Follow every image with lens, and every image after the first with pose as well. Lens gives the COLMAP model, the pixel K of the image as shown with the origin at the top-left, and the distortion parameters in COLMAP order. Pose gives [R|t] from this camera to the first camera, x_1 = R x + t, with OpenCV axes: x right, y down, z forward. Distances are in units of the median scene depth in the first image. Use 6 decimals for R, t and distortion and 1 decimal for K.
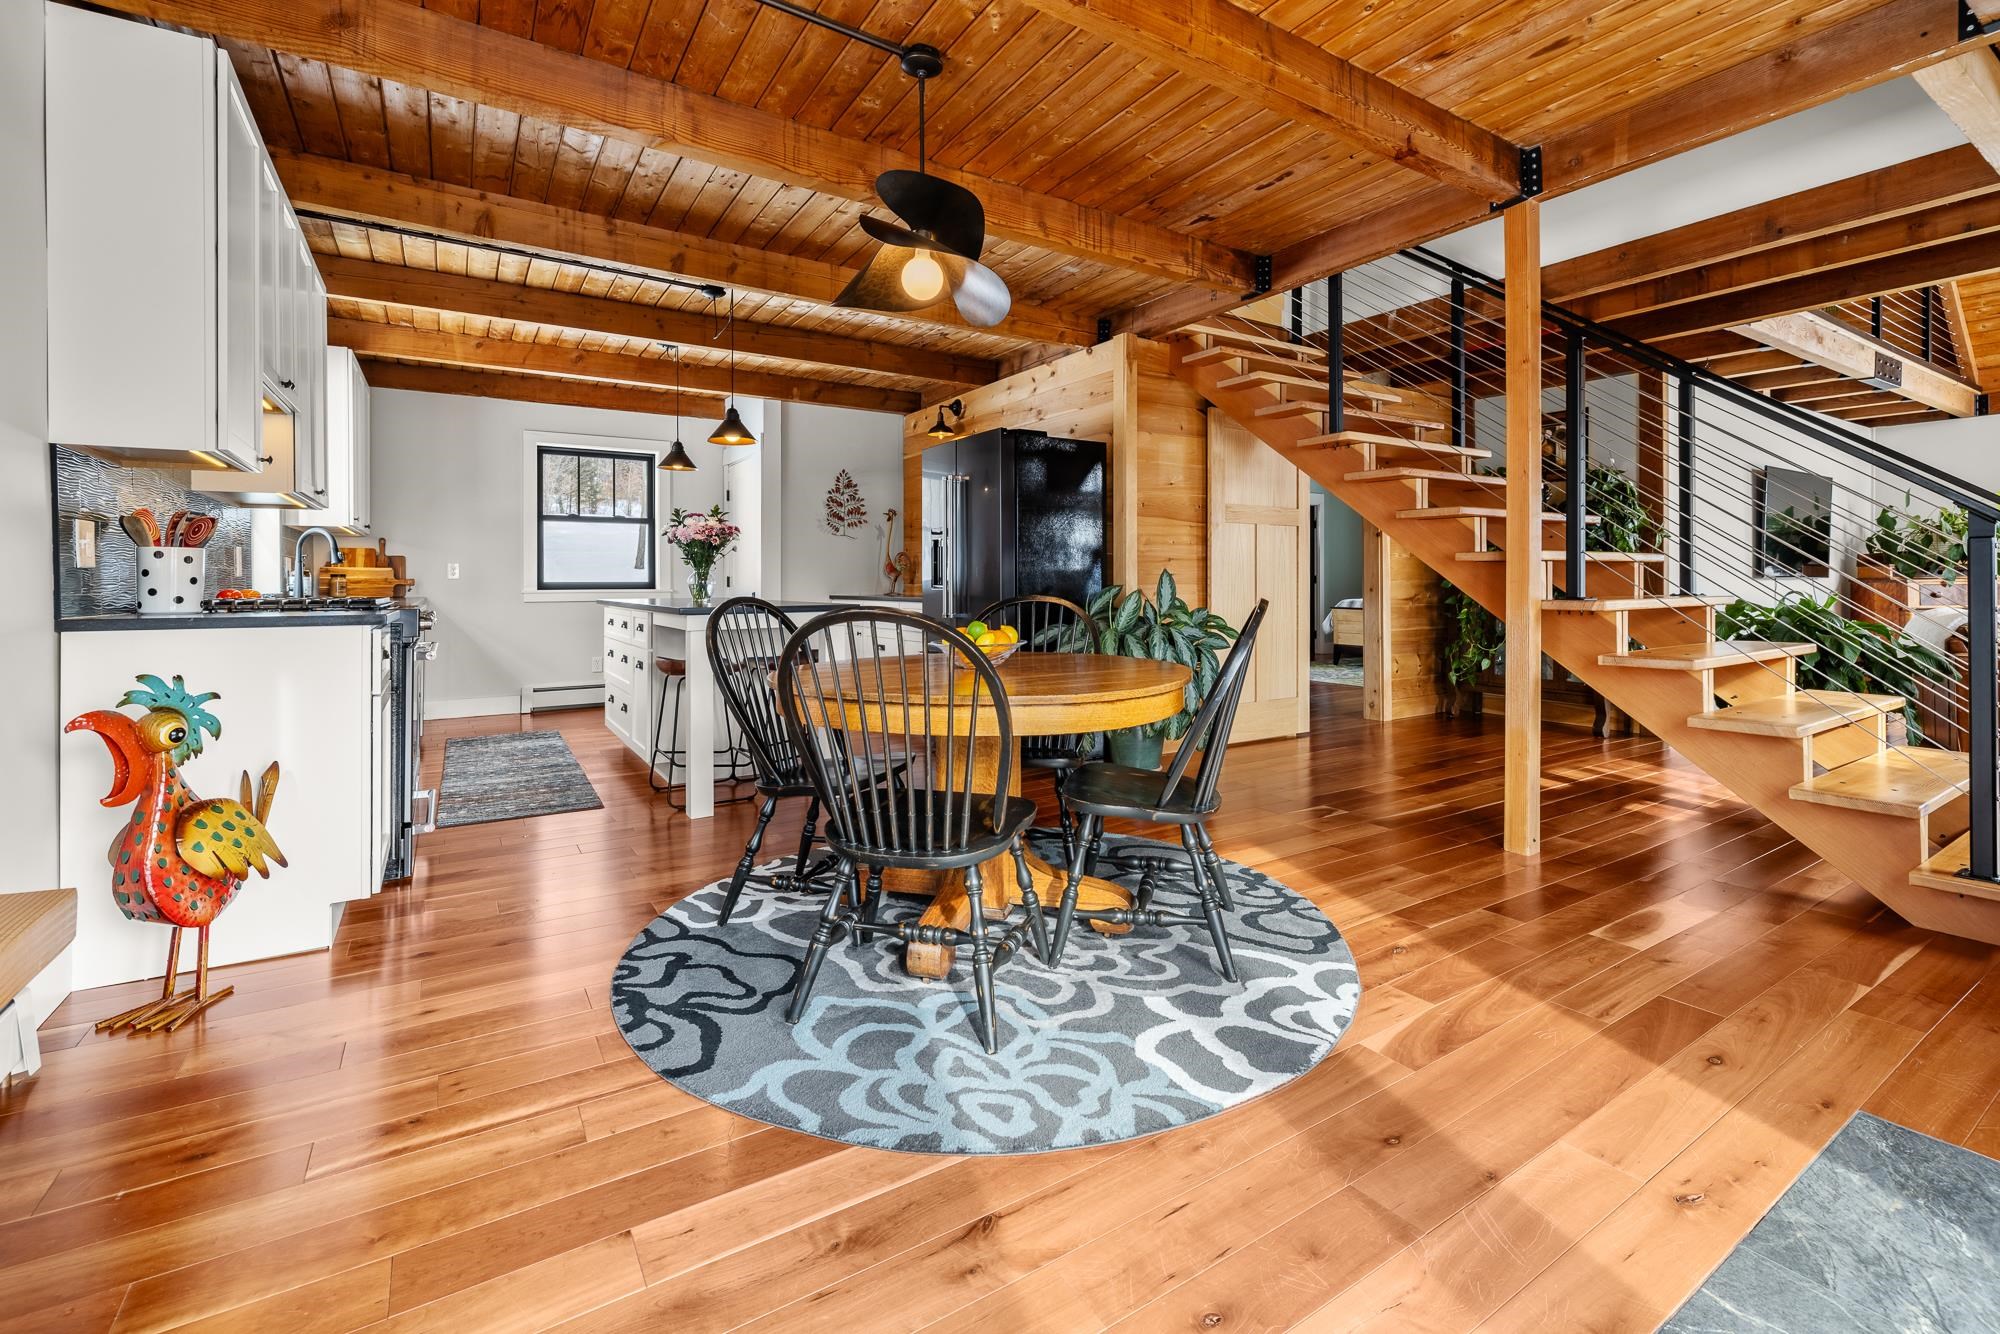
lens RADIAL K [[875.8, 0, 998.1], [0, 875.8, 585.1], [0, 0, 1]] dist [-0.001455, -0.000434]
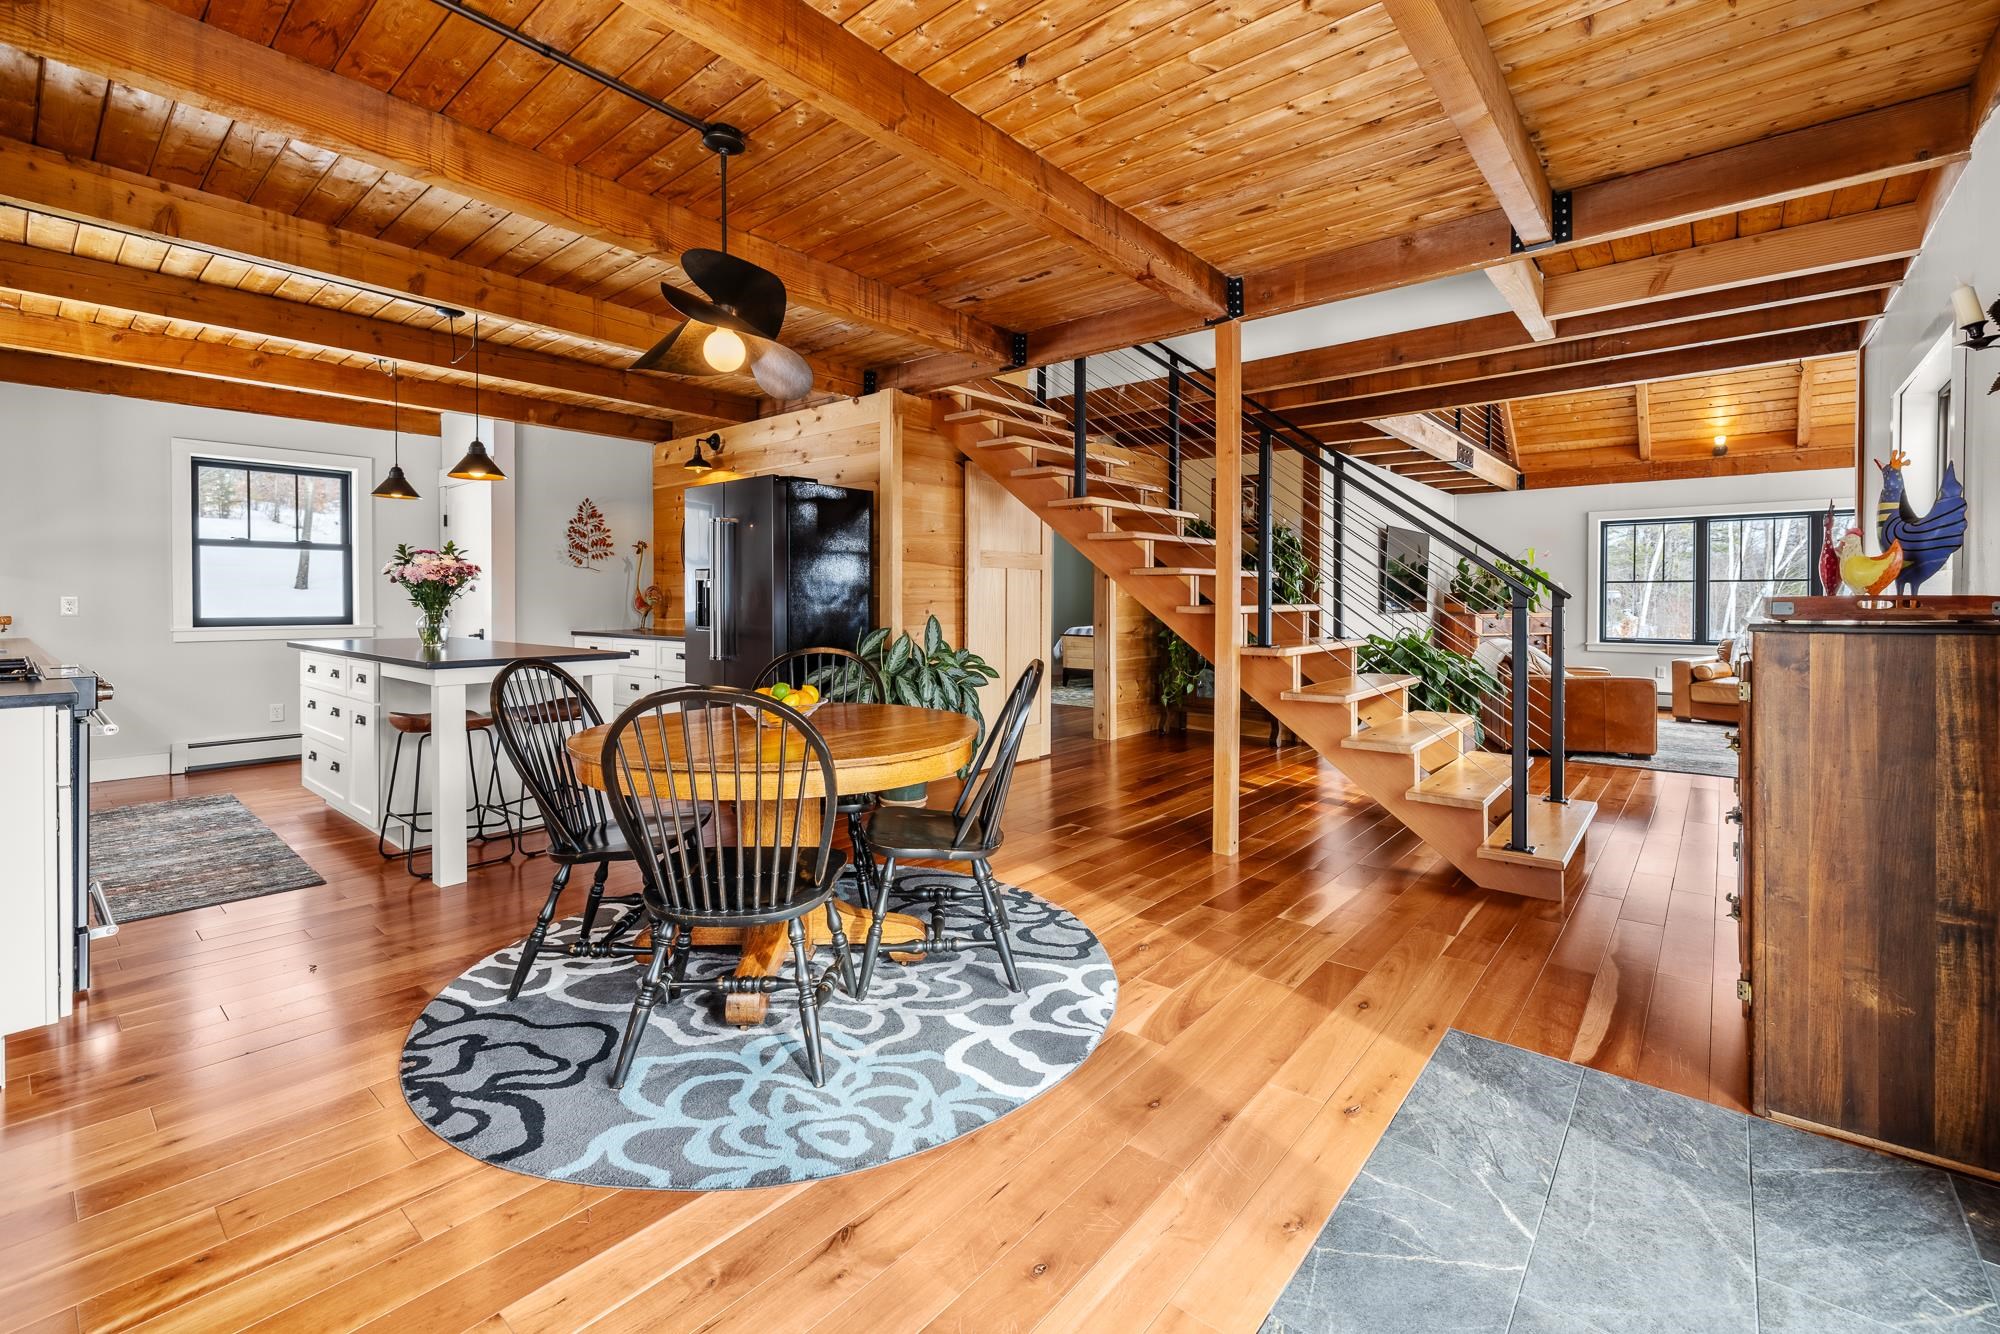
lens RADIAL K [[861.5, 0, 996.9], [0, 861.5, 613.4], [0, 0, 1]] dist [-0.001019, -0.000255]
pose [[0.955586, -0.000082, 0.294711, -0.068936], [-0.002861, 0.999950, 0.009555, -0.044503], [-0.294697, -0.009974, 0.955539, -0.060290]]
